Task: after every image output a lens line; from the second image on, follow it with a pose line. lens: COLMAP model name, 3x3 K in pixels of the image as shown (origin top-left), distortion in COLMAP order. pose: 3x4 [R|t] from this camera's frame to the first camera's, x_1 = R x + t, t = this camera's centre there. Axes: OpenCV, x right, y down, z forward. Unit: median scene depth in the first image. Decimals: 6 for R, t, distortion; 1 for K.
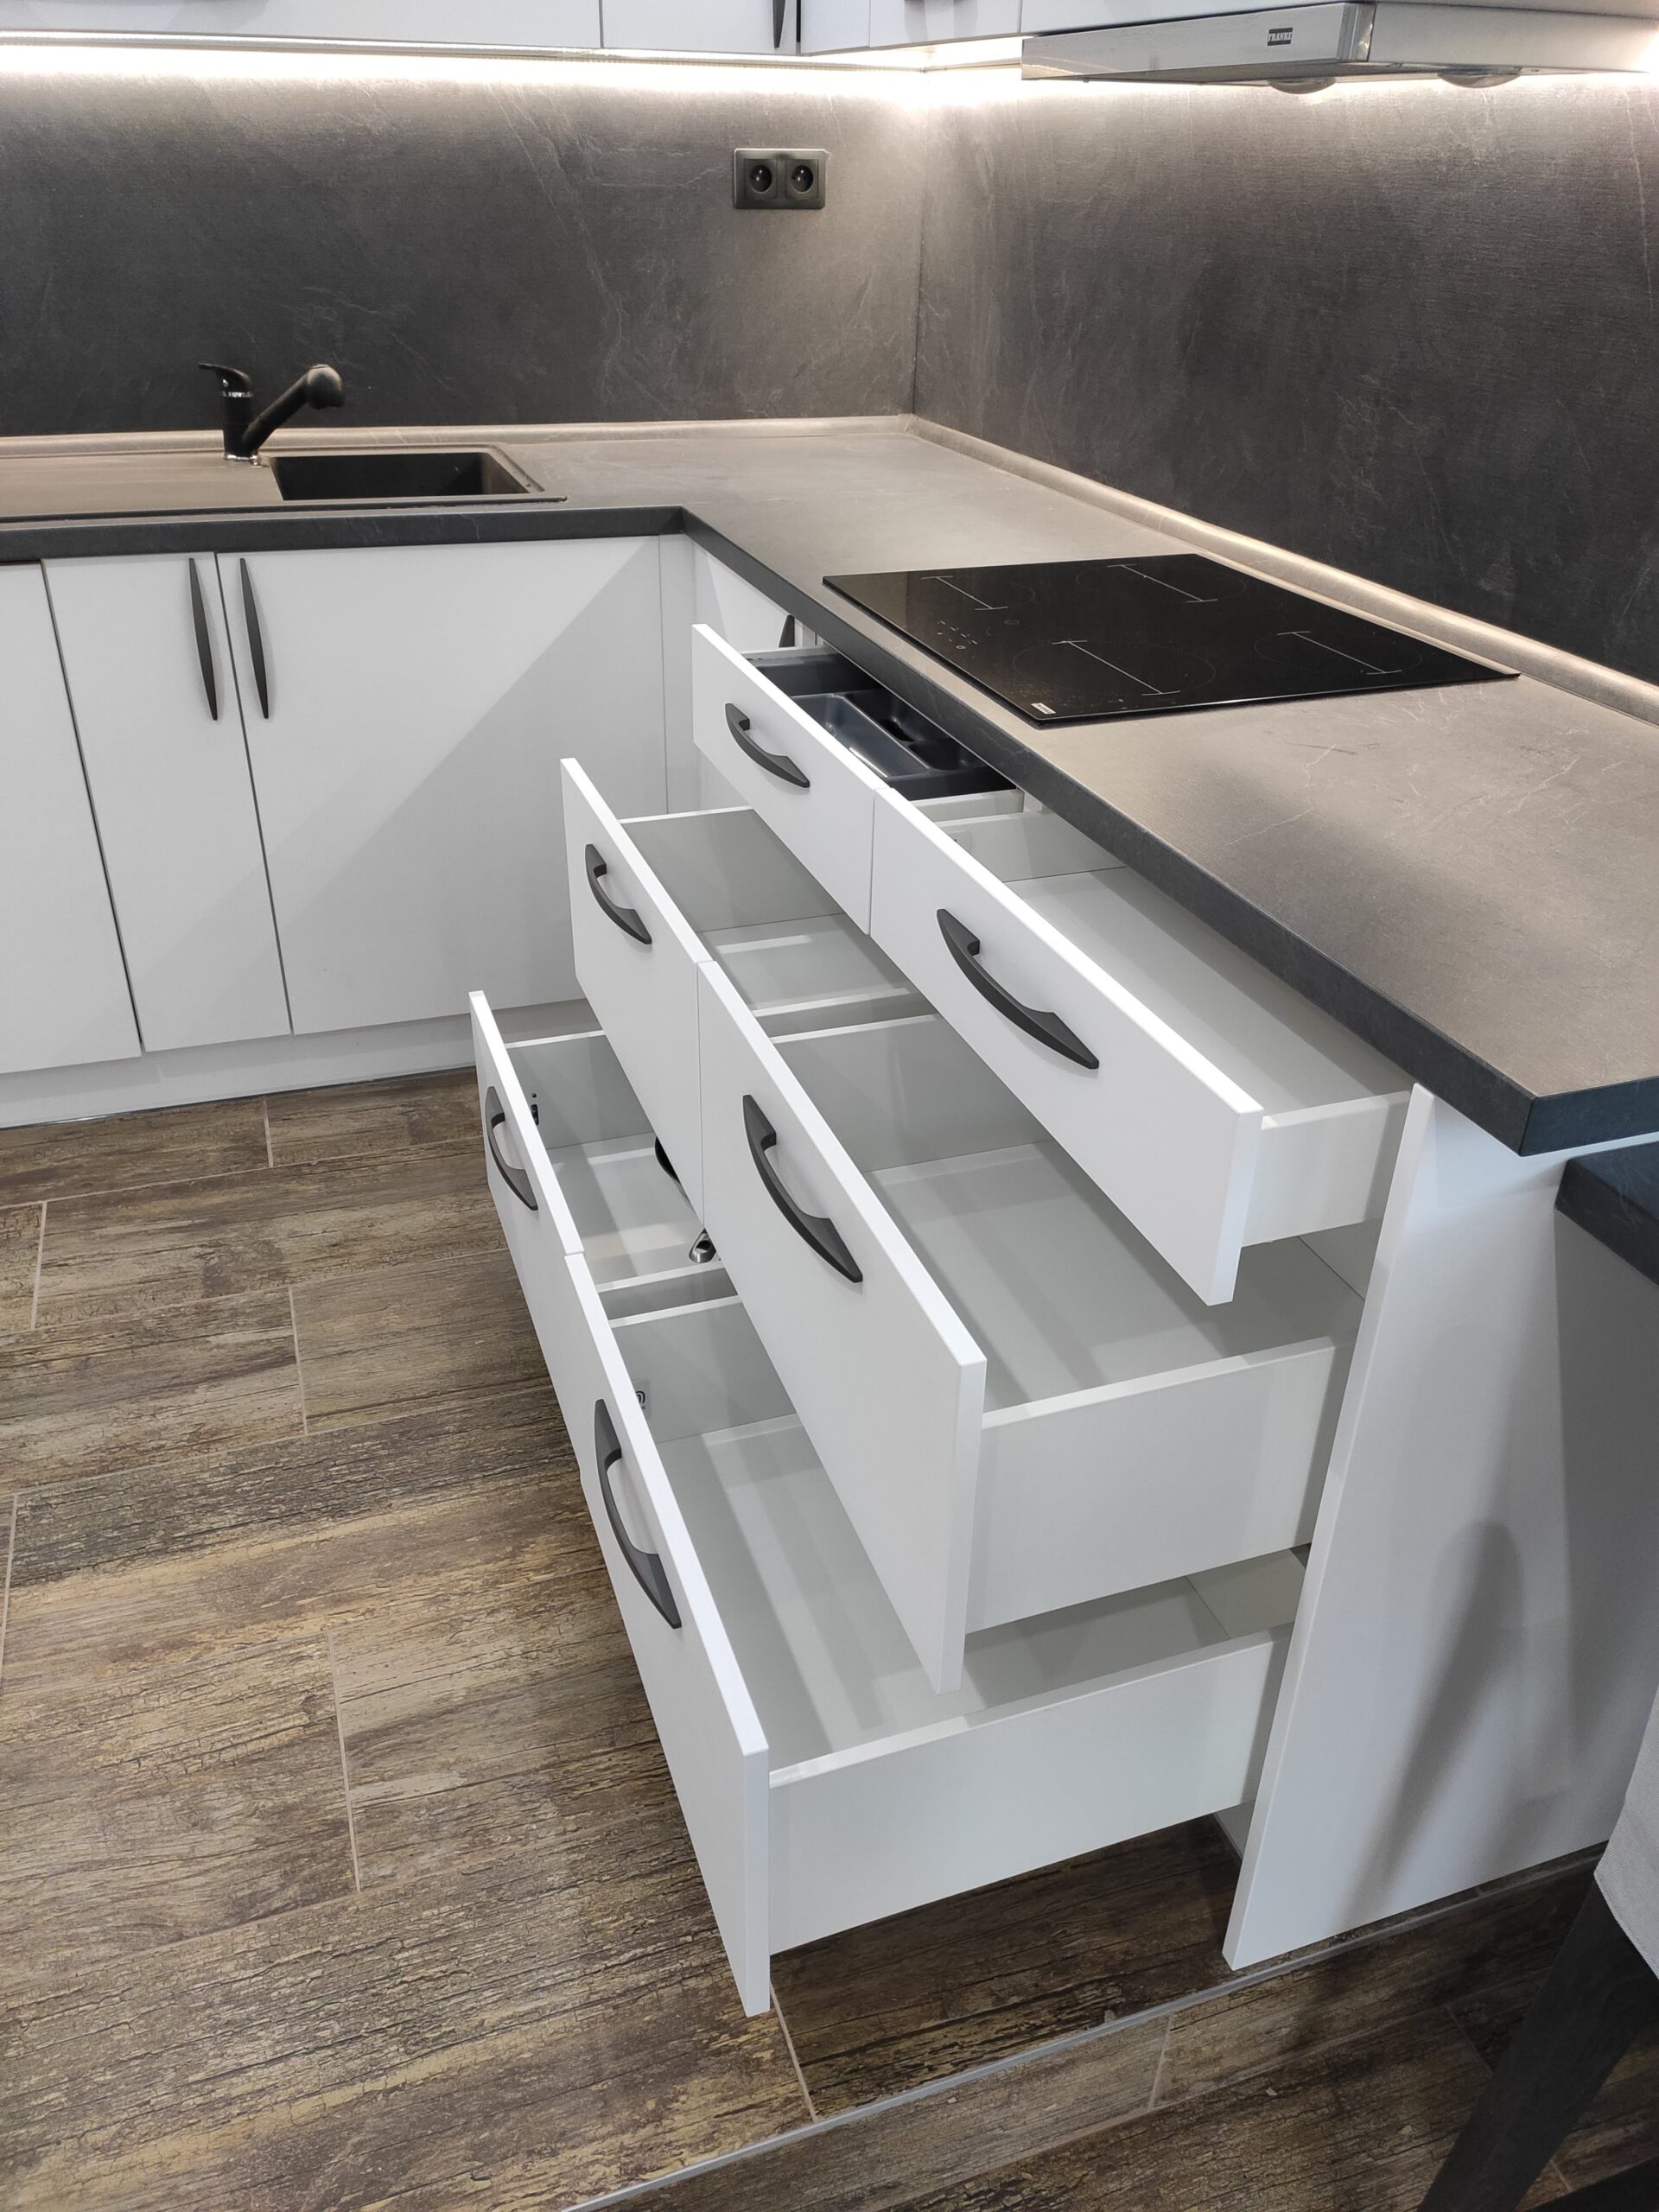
lens RADIAL K [[1658.0, 0, 829.5], [0, 1658.0, 1106.0], [0, 0, 1]] dist [0.091604, -0.141142]
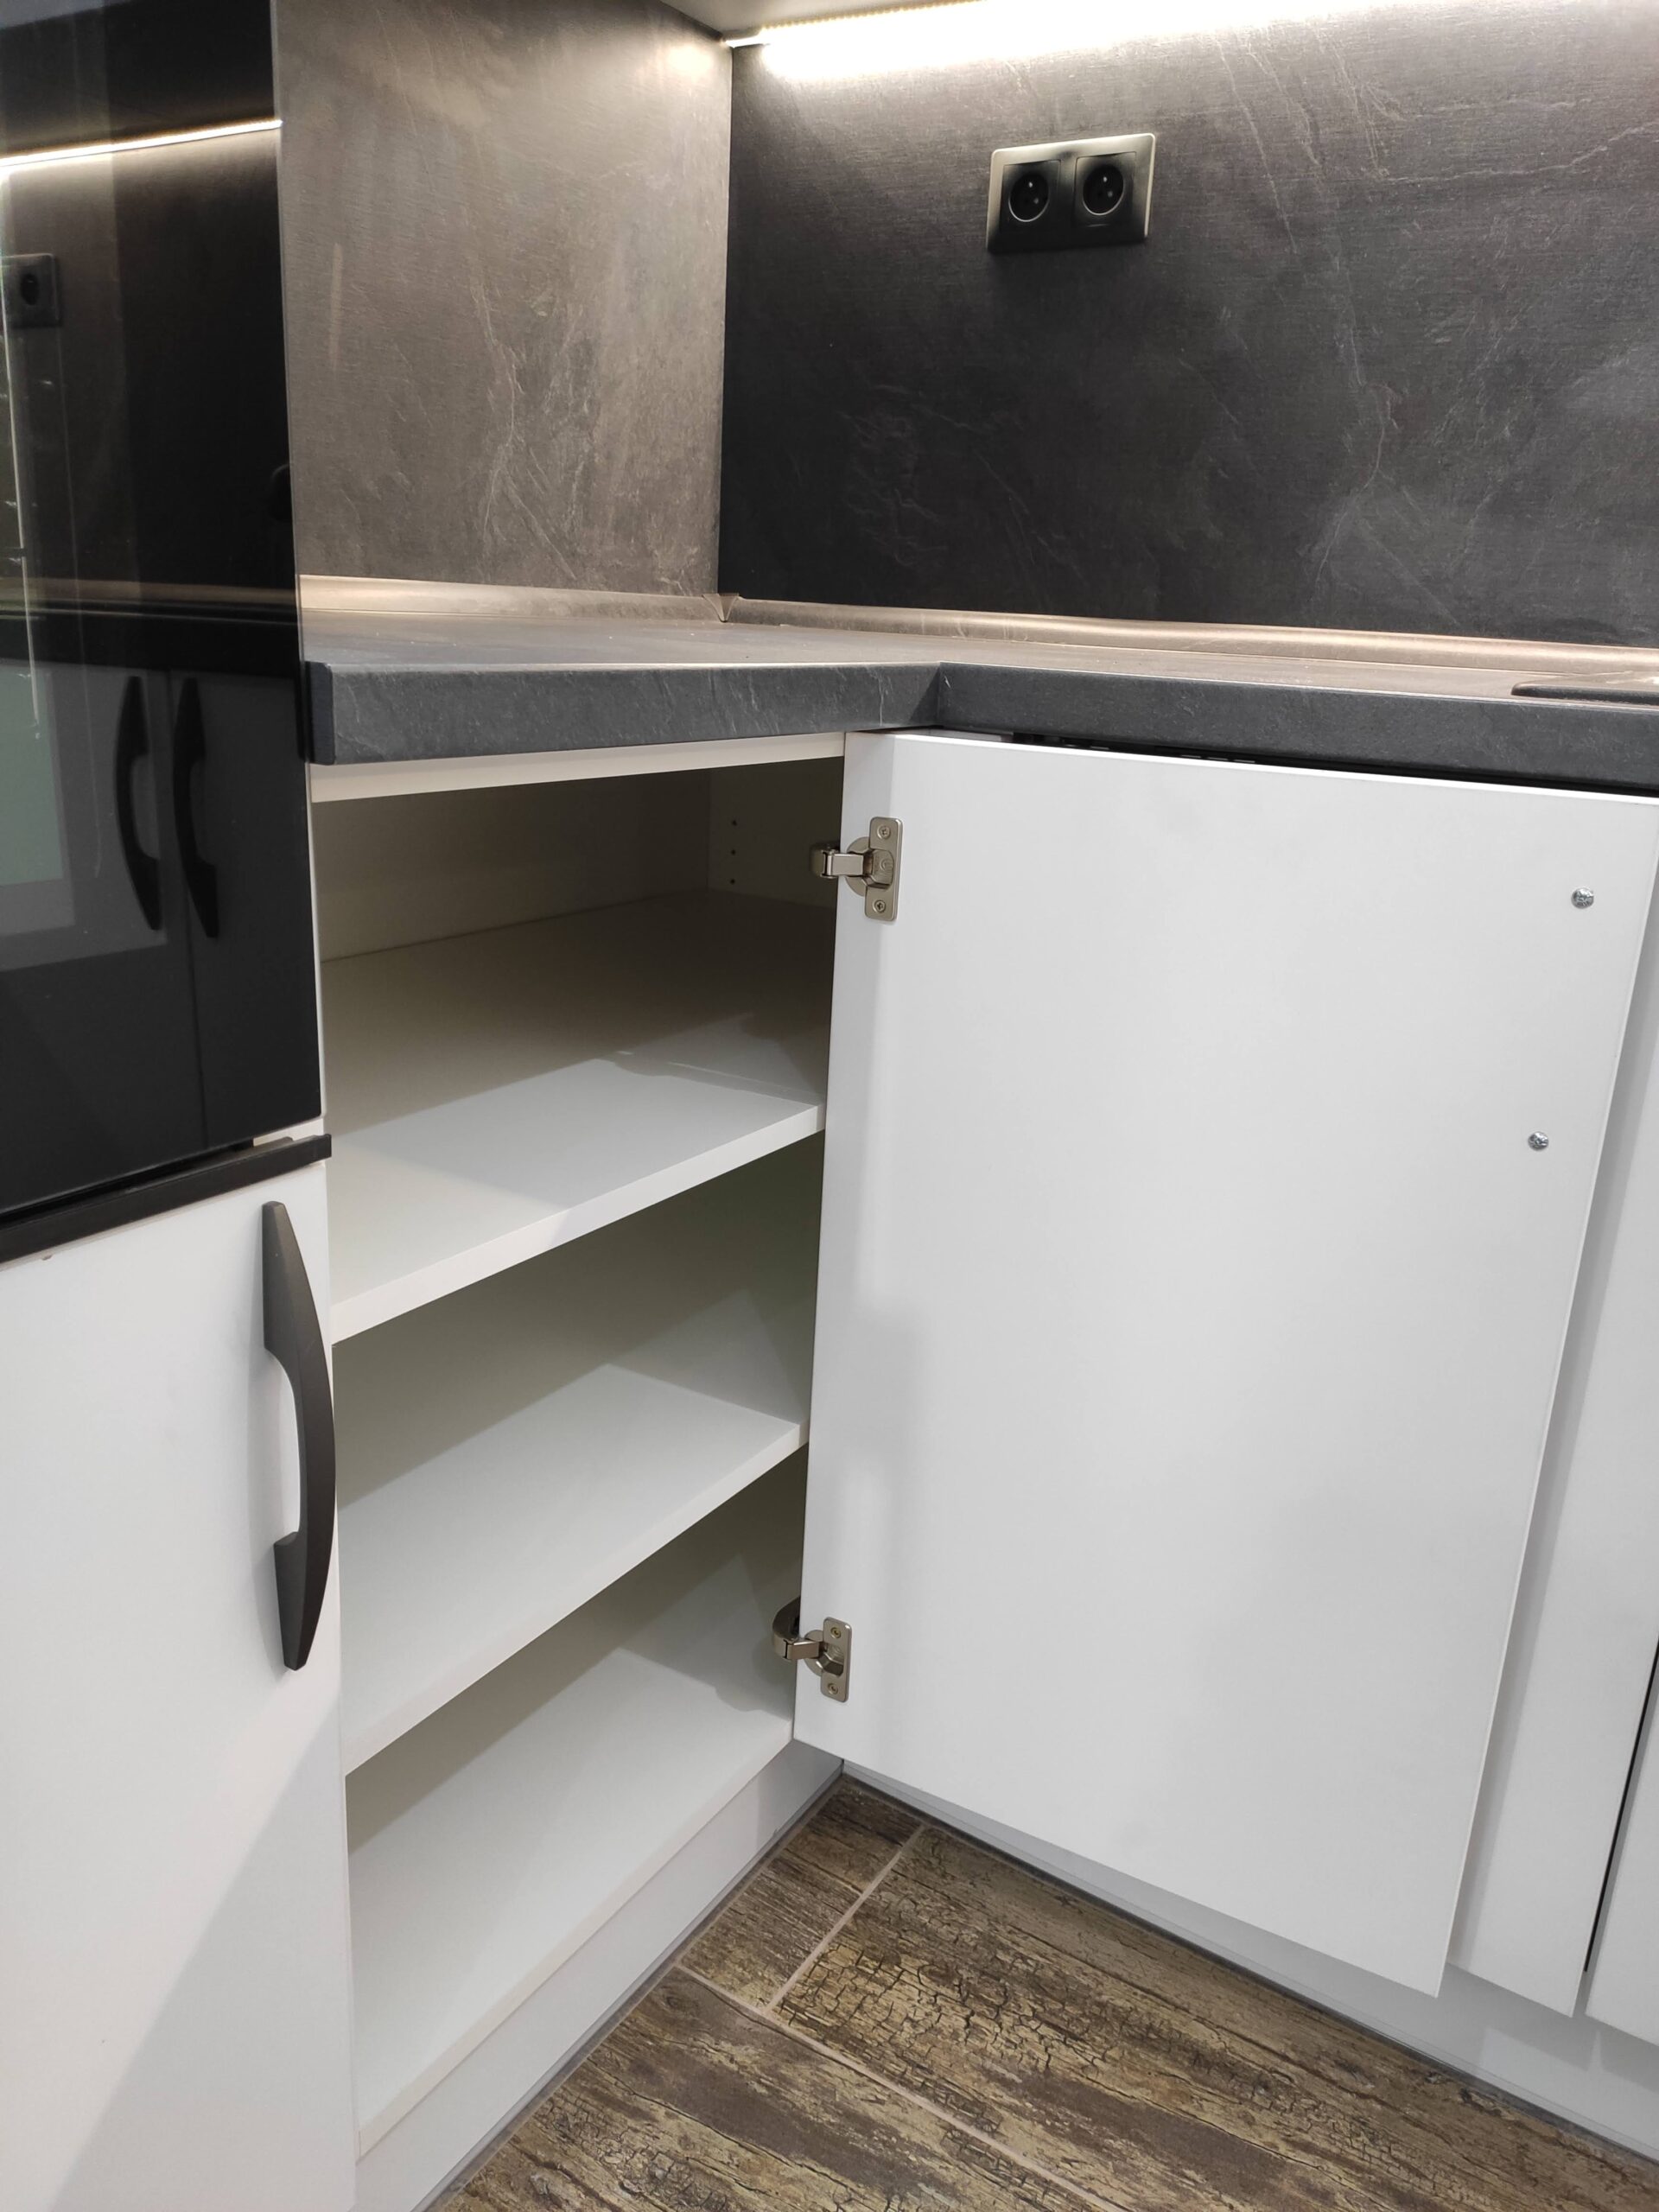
lens RADIAL K [[1686.6, 0, 839.8], [0, 1686.6, 1107.6], [0, 0, 1]] dist [0.004247, -0.007635]
pose [[0.624316, 0.236099, -0.744638, -0.287073], [-0.418504, 0.905984, -0.063624, -0.136902], [0.659609, 0.351356, 0.664429, 0.573848]]
